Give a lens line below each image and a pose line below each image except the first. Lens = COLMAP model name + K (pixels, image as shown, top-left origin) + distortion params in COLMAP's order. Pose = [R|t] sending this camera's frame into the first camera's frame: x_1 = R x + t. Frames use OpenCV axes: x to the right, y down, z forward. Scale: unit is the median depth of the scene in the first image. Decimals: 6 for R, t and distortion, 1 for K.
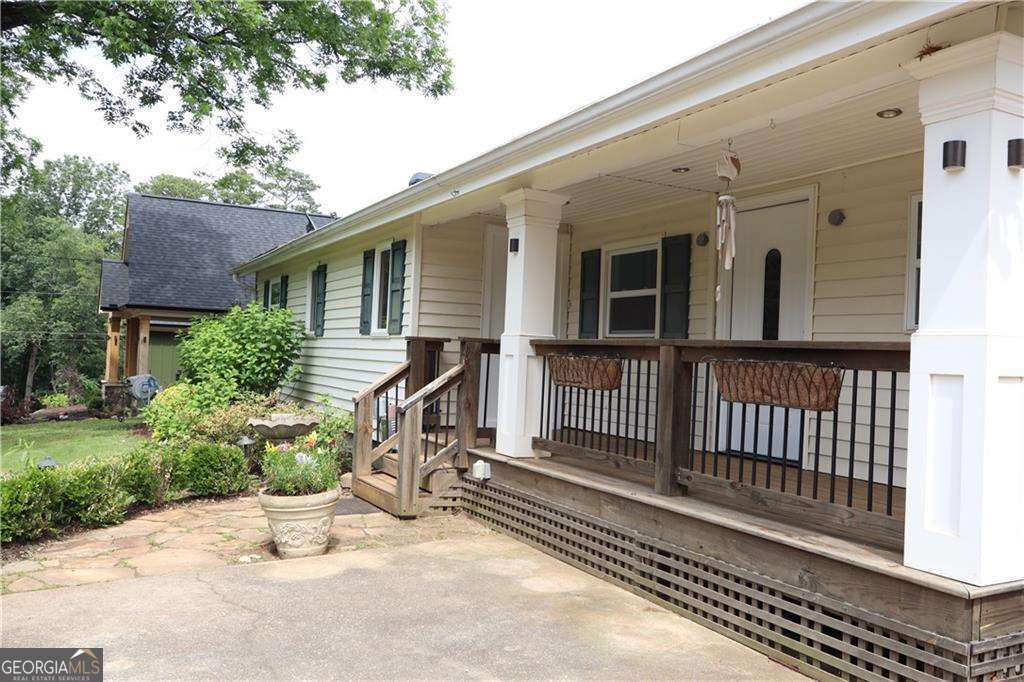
lens RADIAL K [[858.0, 0, 518.6], [0, 858.0, 339.4], [0, 0, 1]] dist [-0.002081, 0.020947]
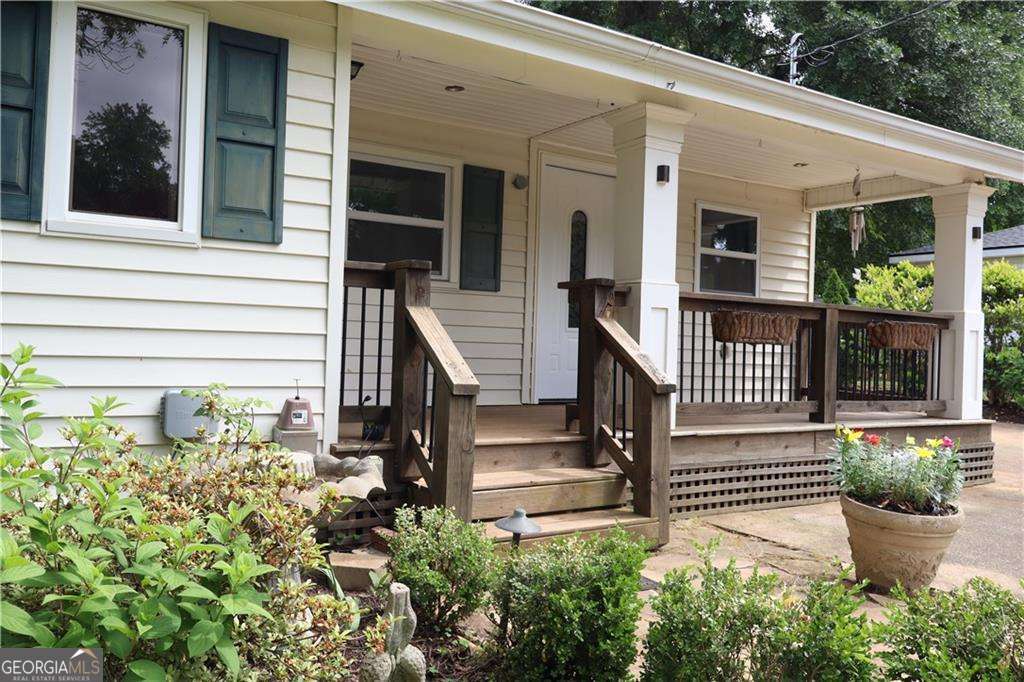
lens RADIAL K [[858.0, 0, 516.6], [0, 858.0, 330.7], [0, 0, 1]] dist [-0.002081, 0.020947]
pose [[-0.101889, -0.024446, 0.994495, -0.971487], [-0.053158, 0.998403, 0.019096, 0.038178], [-0.993374, -0.050920, -0.103026, 1.459587]]
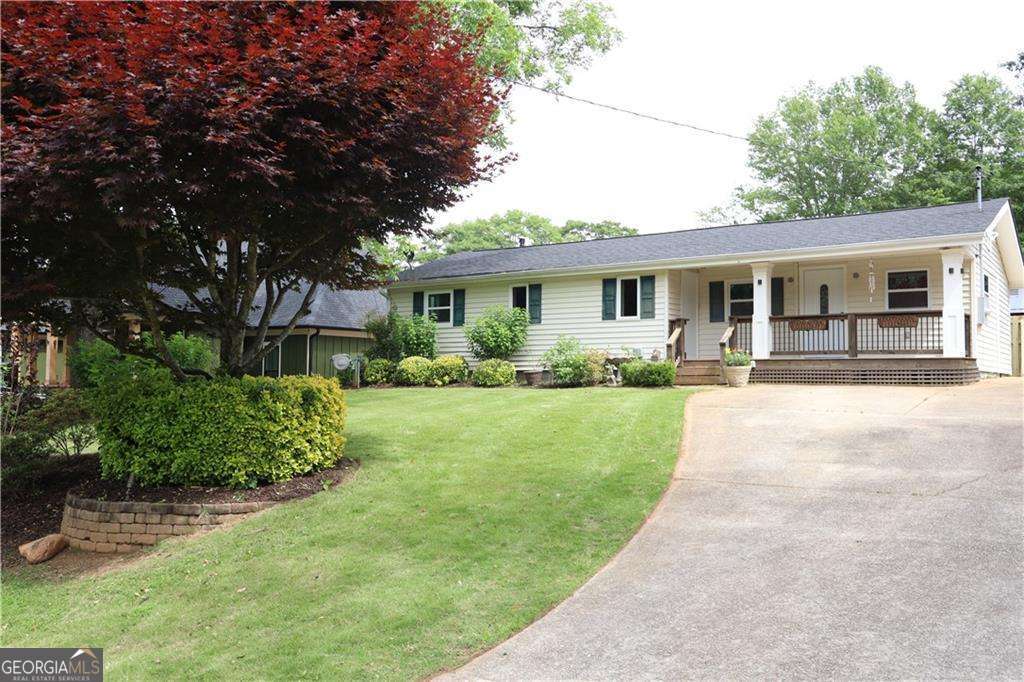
lens RADIAL K [[901.5, 0, 511.8], [0, 901.5, 346.5], [0, 0, 1]] dist [0.004200, -0.000822]
pose [[0.885183, -0.017924, 0.464898, -2.476744], [0.021132, 0.999775, -0.001689, 0.101884], [-0.464763, 0.011319, 0.885363, -1.431490]]
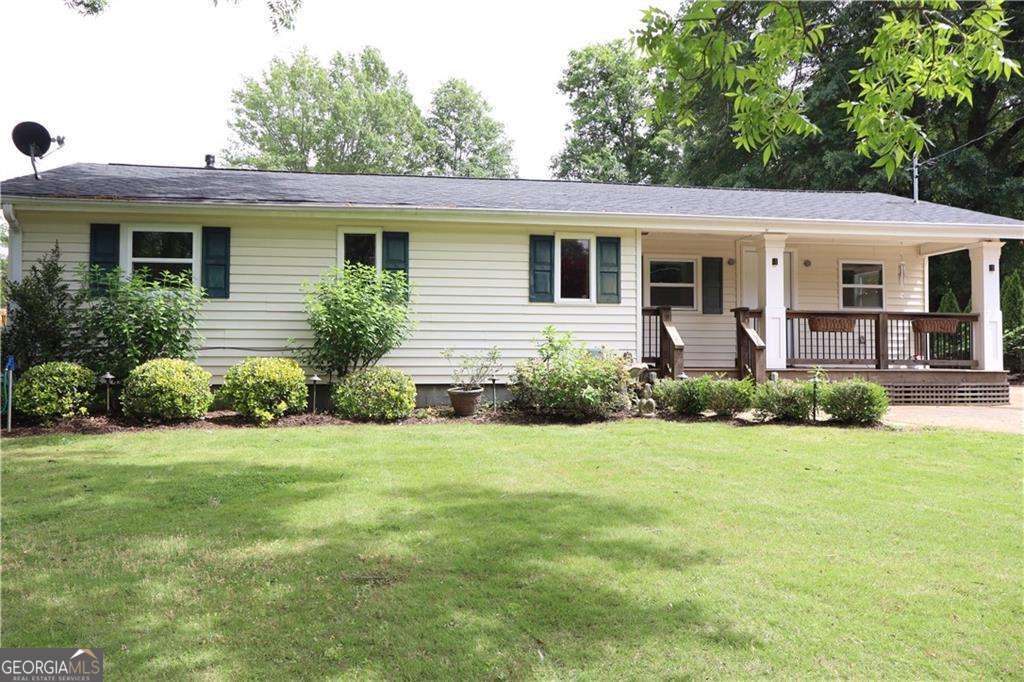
lens RADIAL K [[858.0, 0, 508.5], [0, 858.0, 338.6], [0, 0, 1]] dist [-0.002081, 0.020947]
pose [[0.311210, -0.006776, 0.950317, -2.479190], [-0.009482, 0.999903, 0.010235, 0.062709], [-0.950294, -0.012196, 0.311115, 1.160609]]
